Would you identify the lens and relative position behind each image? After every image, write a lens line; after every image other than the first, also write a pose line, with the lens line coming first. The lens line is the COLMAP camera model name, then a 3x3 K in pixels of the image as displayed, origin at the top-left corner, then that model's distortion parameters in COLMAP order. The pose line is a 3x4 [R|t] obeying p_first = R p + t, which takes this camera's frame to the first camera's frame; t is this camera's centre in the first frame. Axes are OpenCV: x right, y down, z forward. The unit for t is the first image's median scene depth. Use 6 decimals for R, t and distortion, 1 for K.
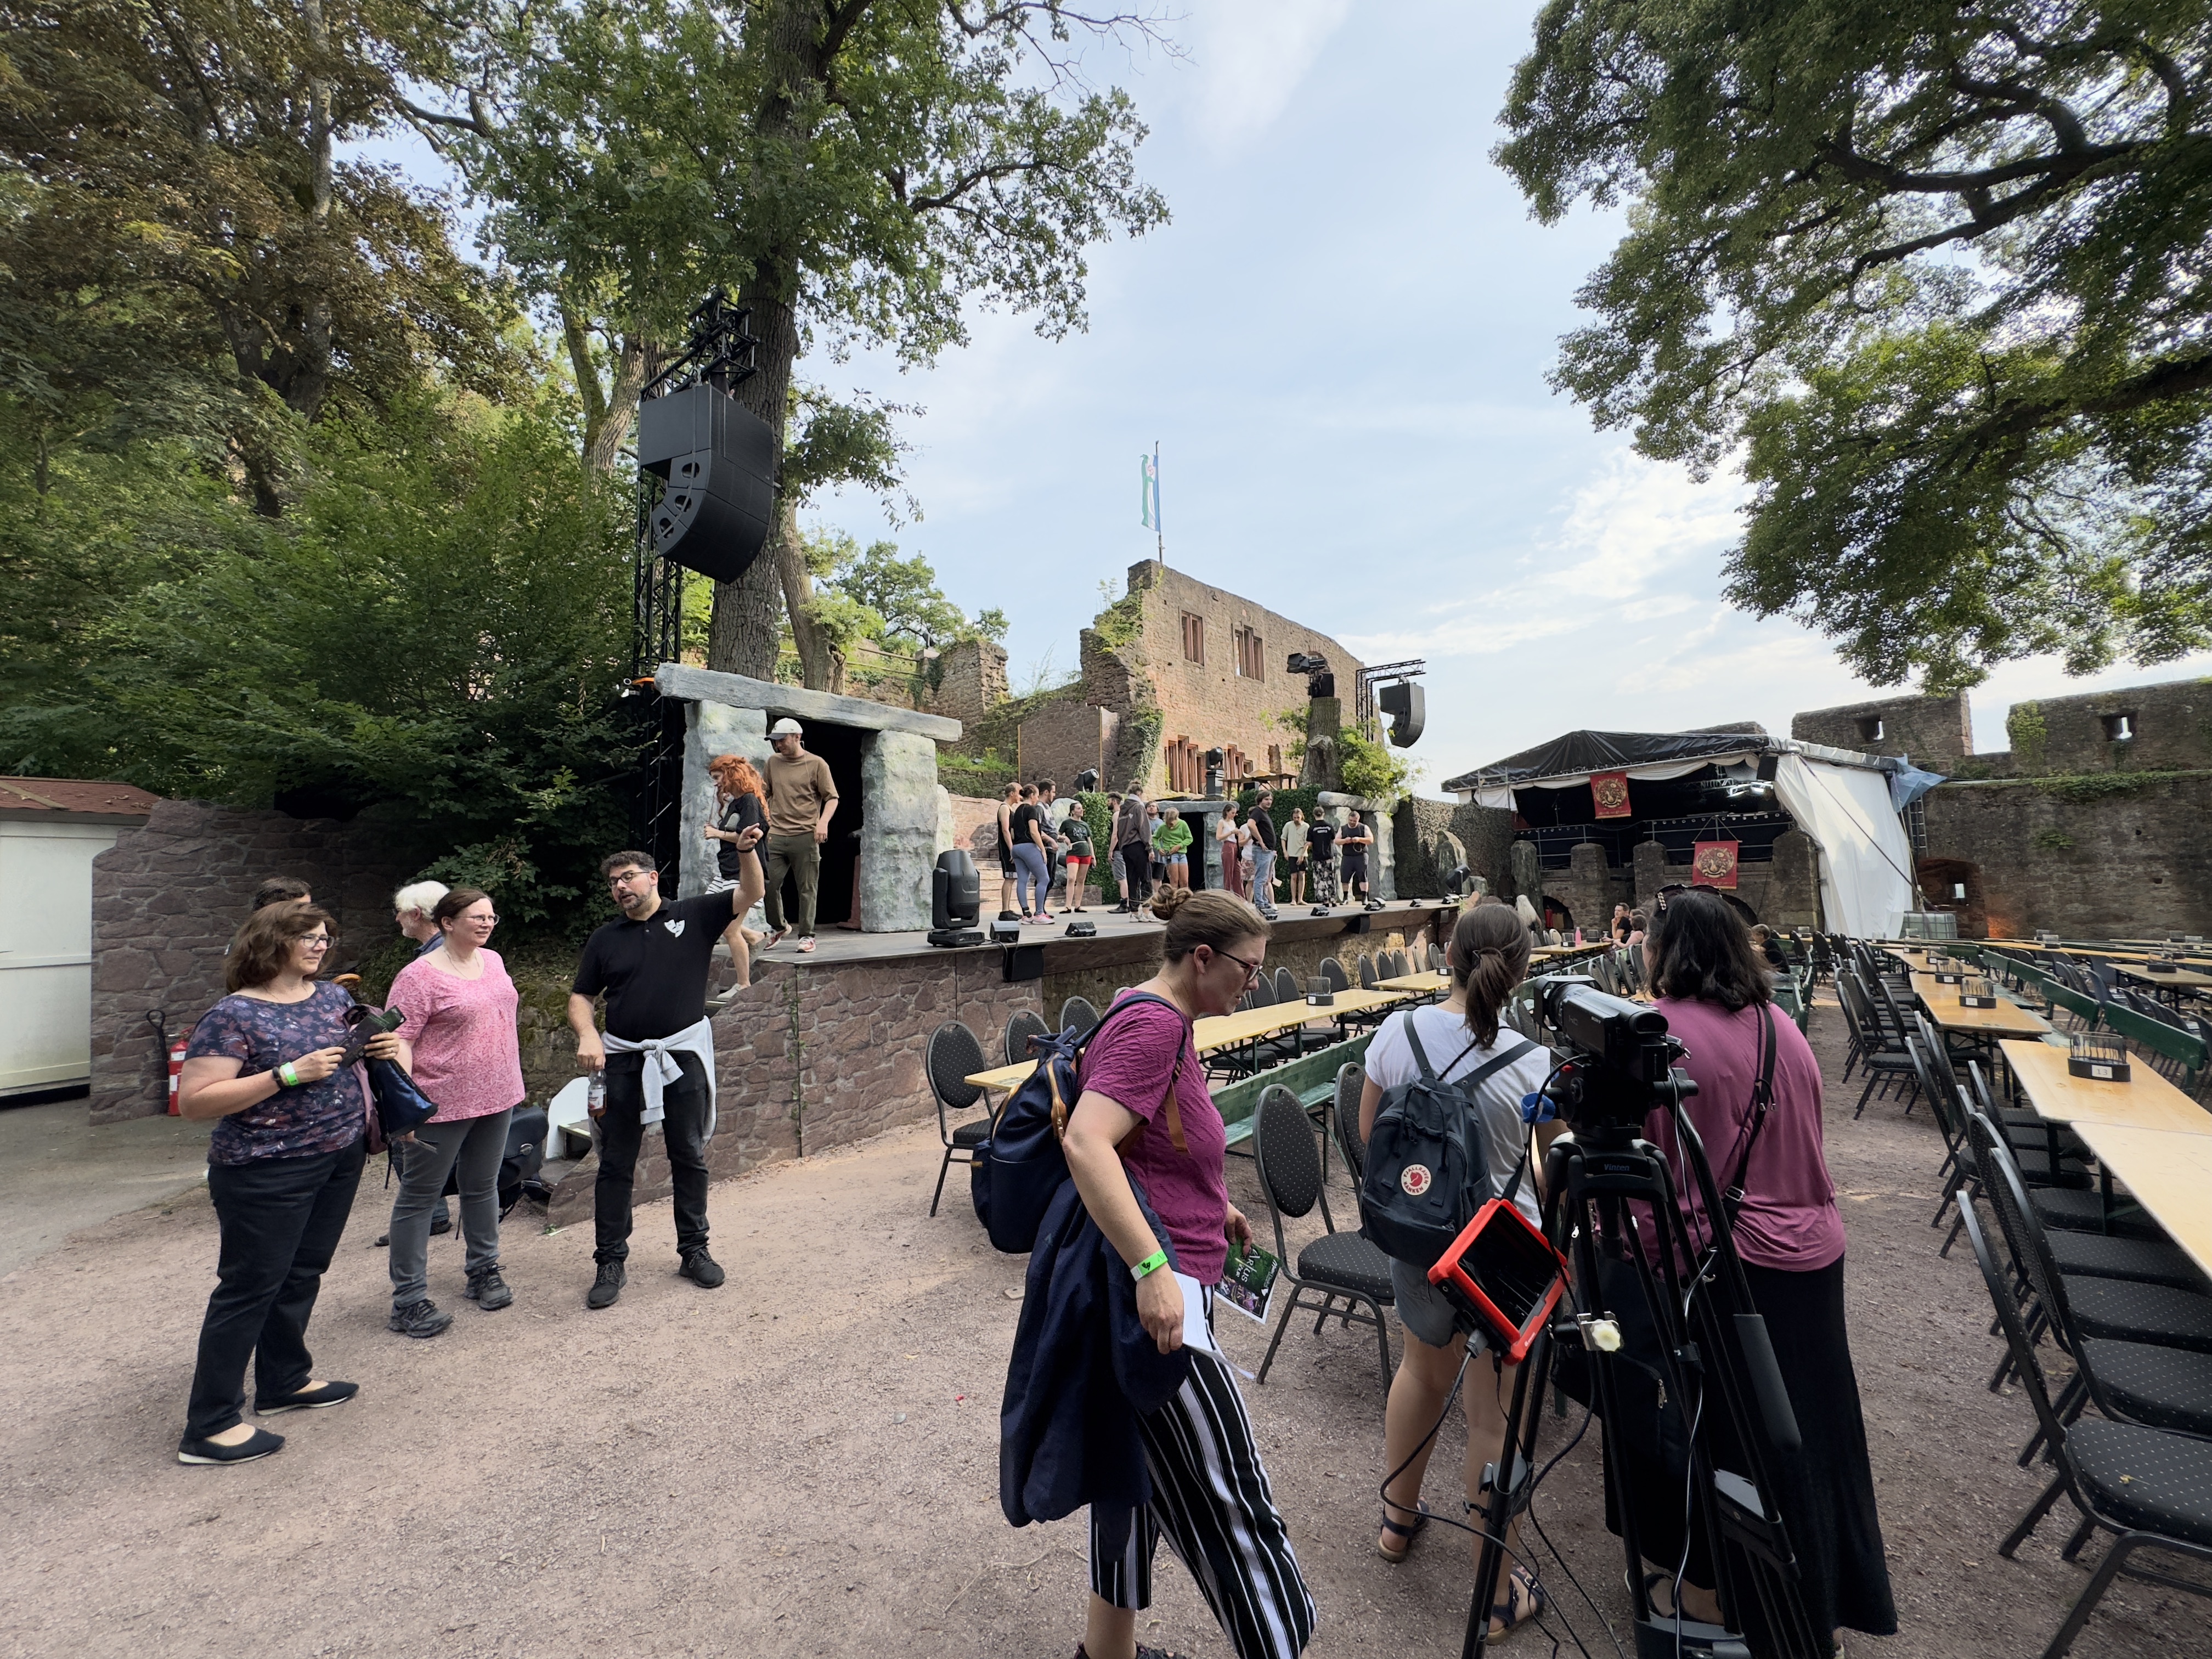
lens RADIAL K [[895.1, 0, 1106.0], [0, 895.1, 829.5], [0, 0, 1]] dist [-0.001389, -0.000025]
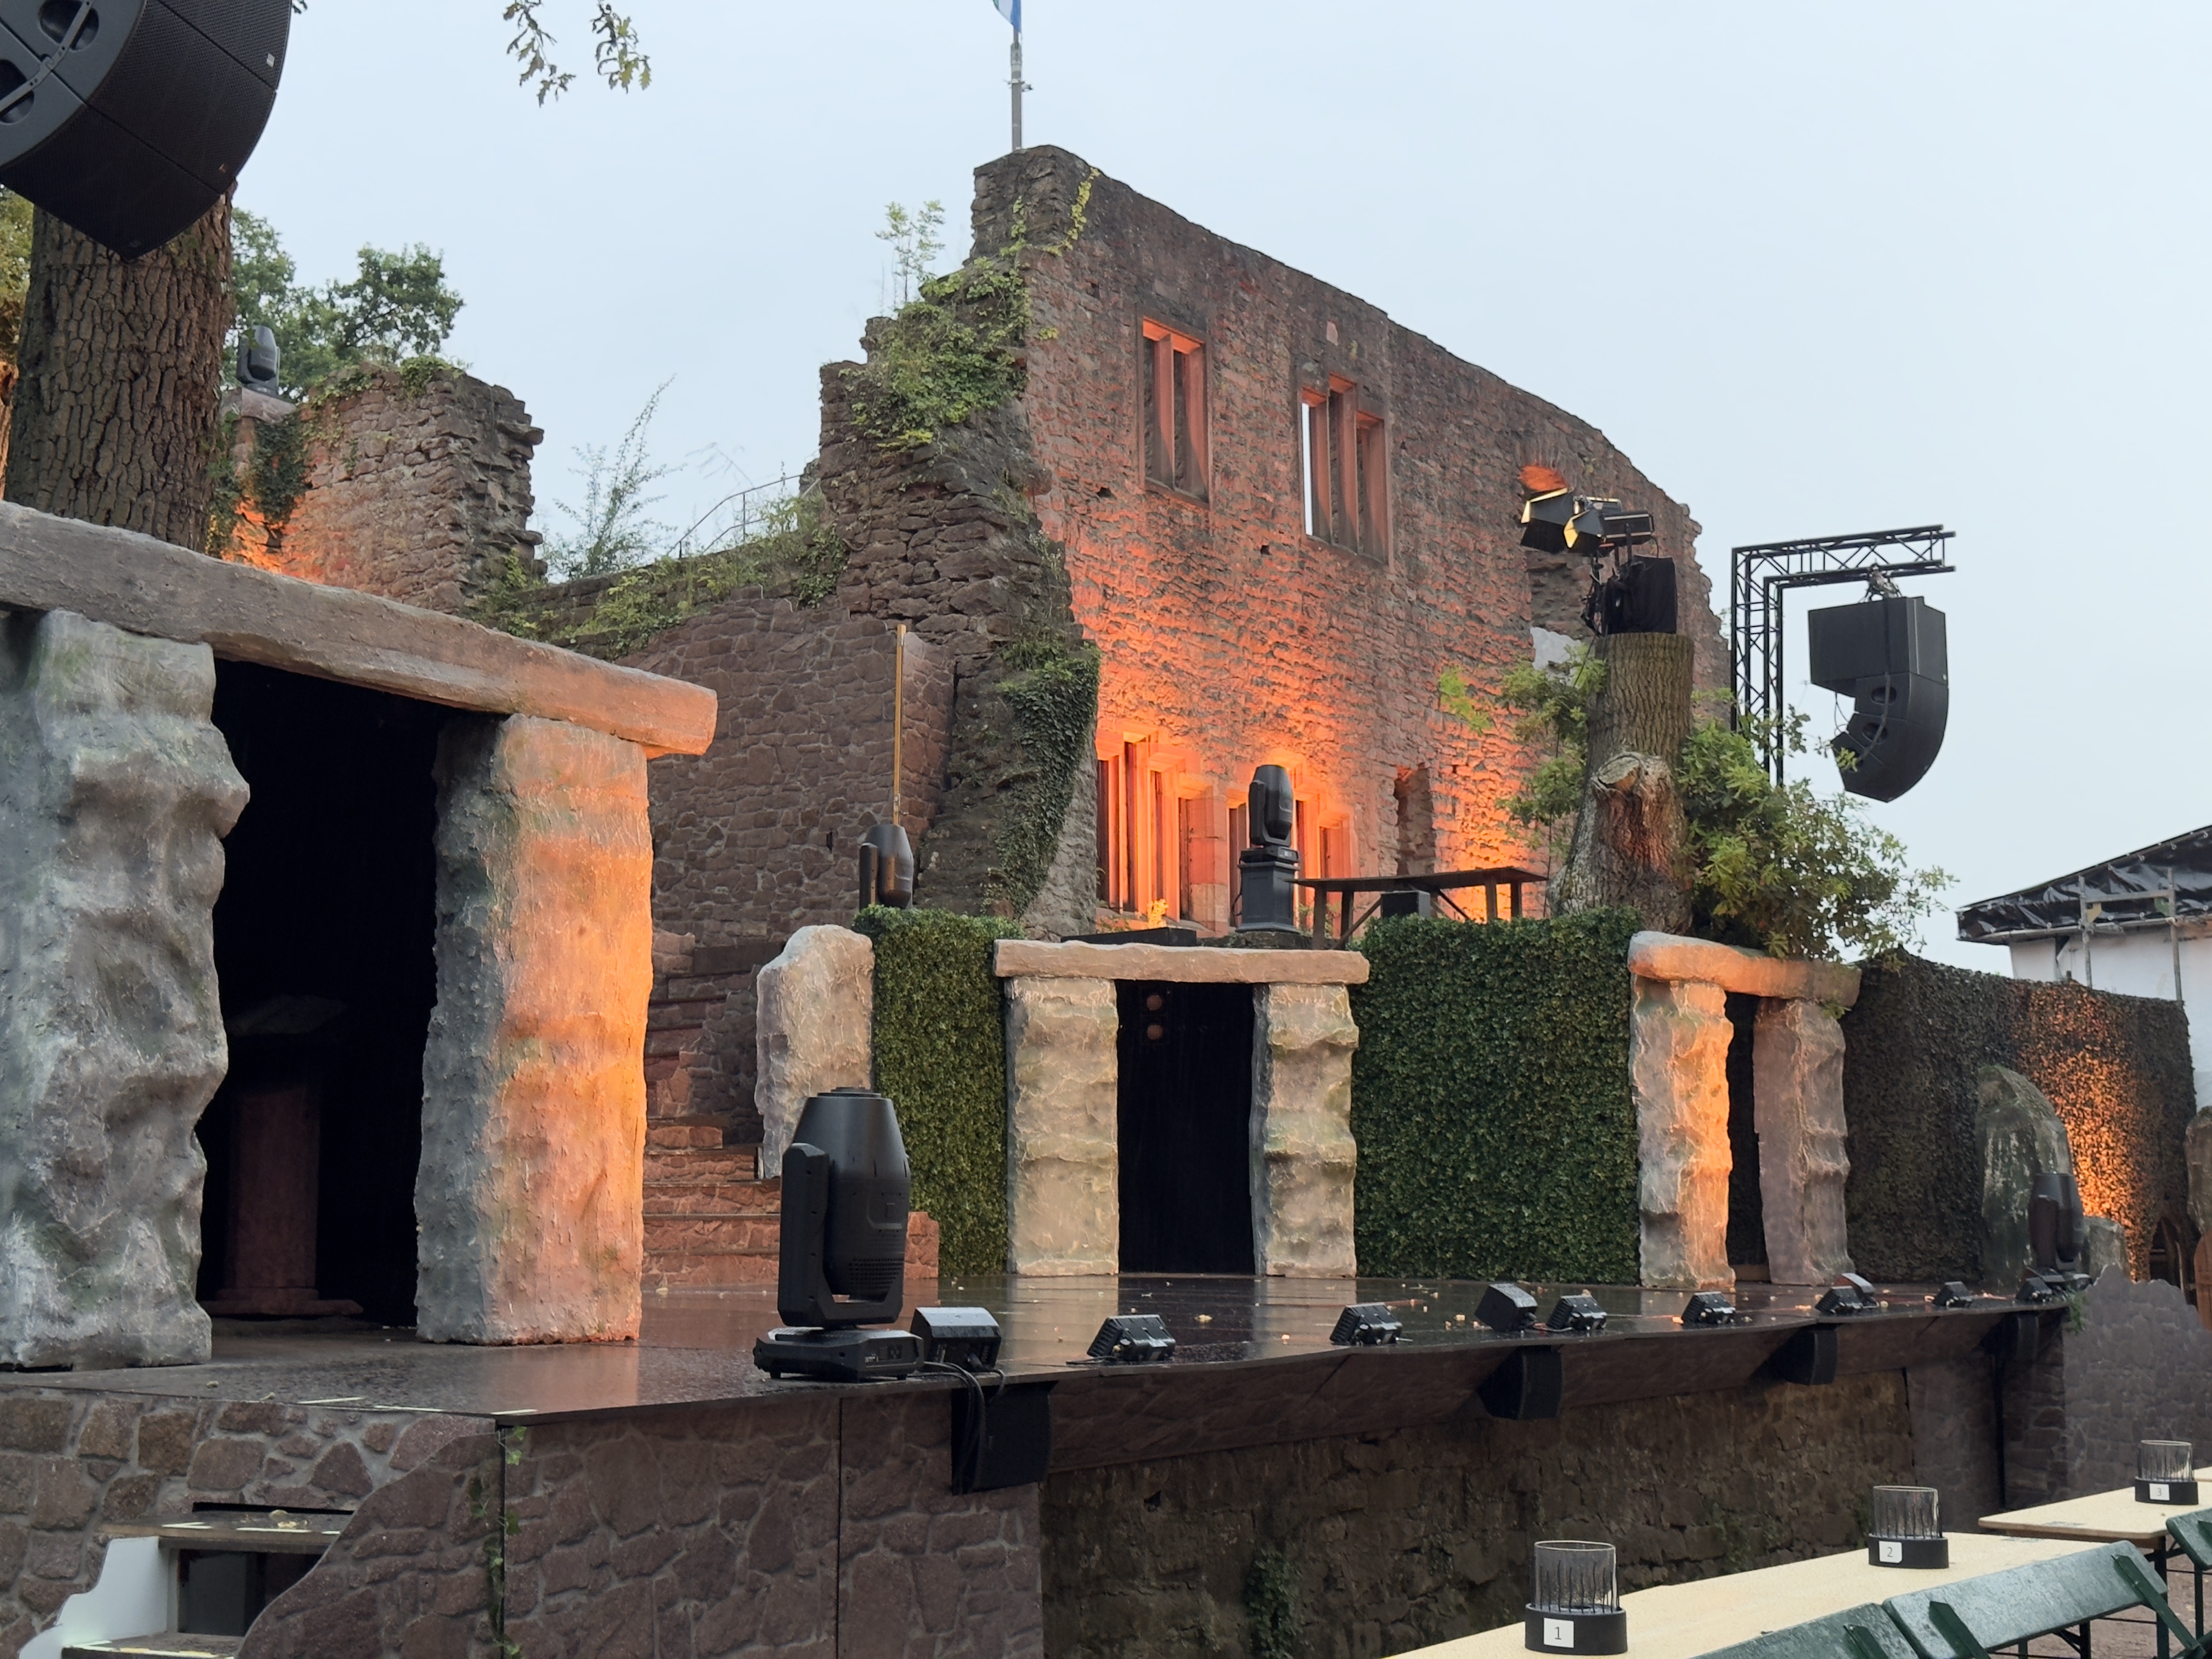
lens RADIAL K [[3133.2, 0, 1106.0], [0, 3133.2, 829.5], [0, 0, 1]] dist [0.205562, -0.045613]
pose [[0.990665, 0.036459, 0.131349, -0.086719], [-0.028164, 0.997522, -0.064470, -0.000590], [-0.133374, 0.060169, 0.989238, -0.075096]]
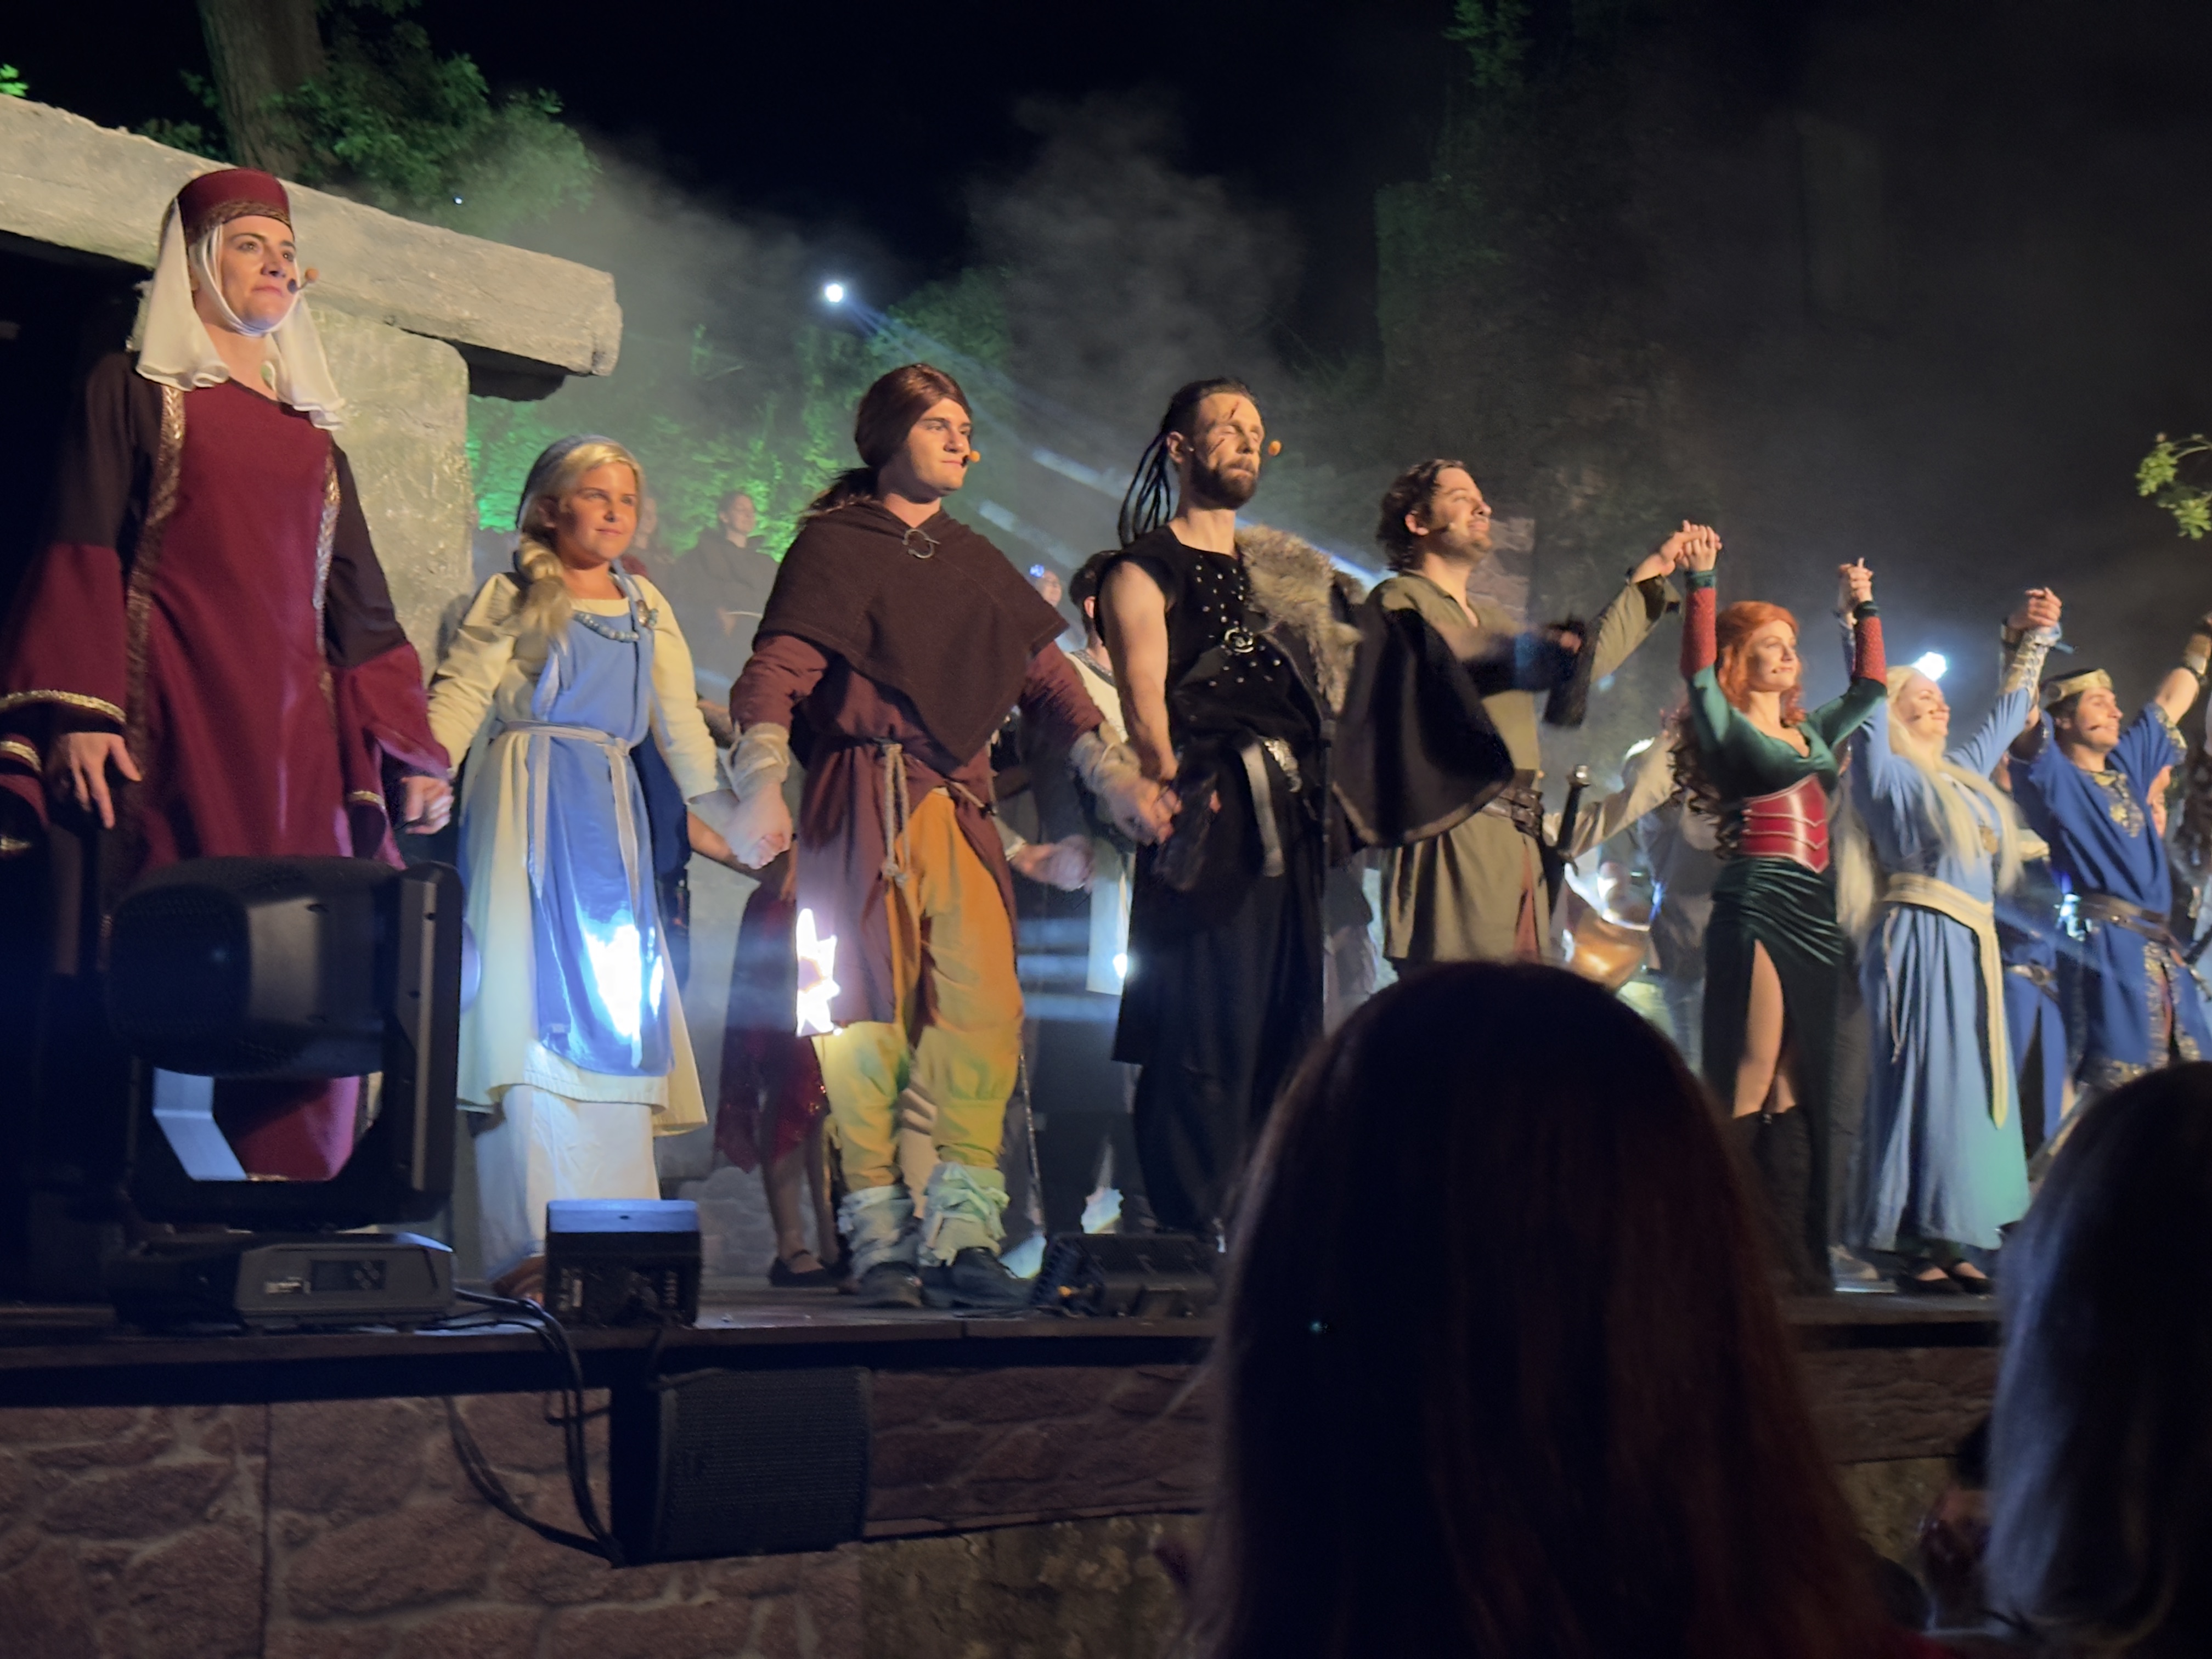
lens RADIAL K [[3140.4, 0, 1101.5], [0, 3140.4, 780.2], [0, 0, 1]] dist [0.168791, -0.086488]
pose [[0.989484, -0.014340, -0.143932, 0.024689], [0.000924, 0.995680, -0.092847, 0.031043], [0.144641, 0.091737, 0.985222, 0.157327]]
